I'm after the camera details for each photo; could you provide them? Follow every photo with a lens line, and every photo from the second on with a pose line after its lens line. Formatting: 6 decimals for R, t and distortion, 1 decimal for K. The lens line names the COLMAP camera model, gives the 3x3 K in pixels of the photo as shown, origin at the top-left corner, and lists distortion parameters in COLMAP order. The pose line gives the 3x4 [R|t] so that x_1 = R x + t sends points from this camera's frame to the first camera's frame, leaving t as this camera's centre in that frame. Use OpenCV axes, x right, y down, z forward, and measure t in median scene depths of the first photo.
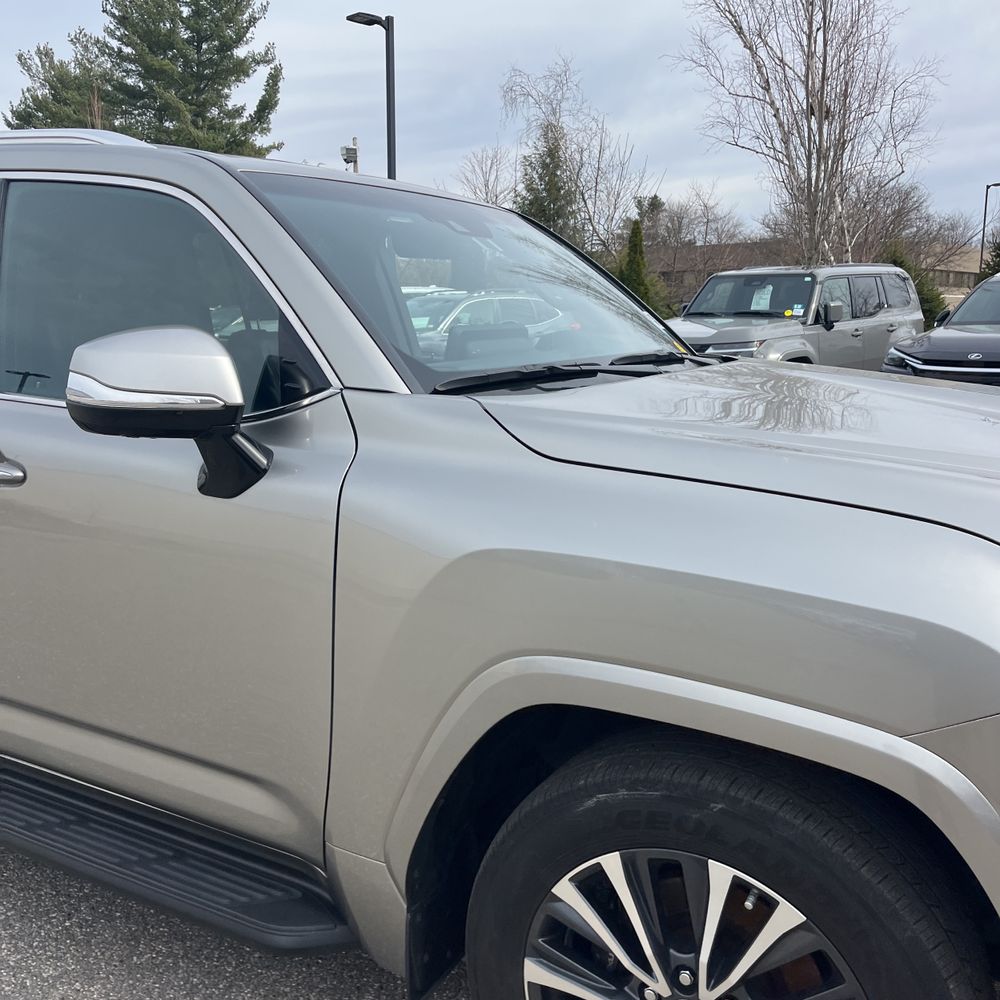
lens RADIAL K [[1000.9, 0, 490.8], [0, 1000.9, 482.2], [0, 0, 1]] dist [0.035608, -0.035005]
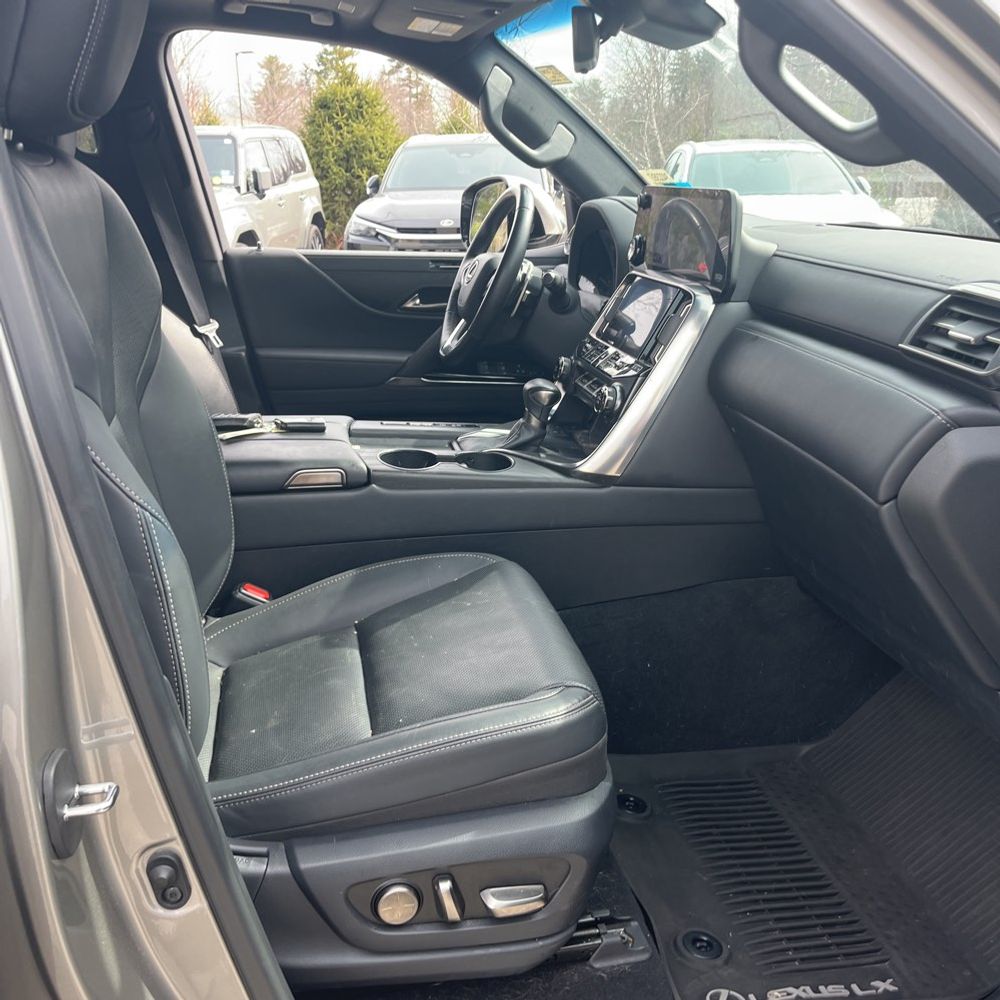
lens RADIAL K [[1000.9, 0, 490.8], [0, 1000.9, 482.2], [0, 0, 1]] dist [0.035608, -0.035005]
pose [[0.766600, -0.193370, 0.612317, -0.117331], [0.117040, 0.979684, 0.162854, -0.022016], [-0.631368, -0.053178, 0.773658, 0.136752]]
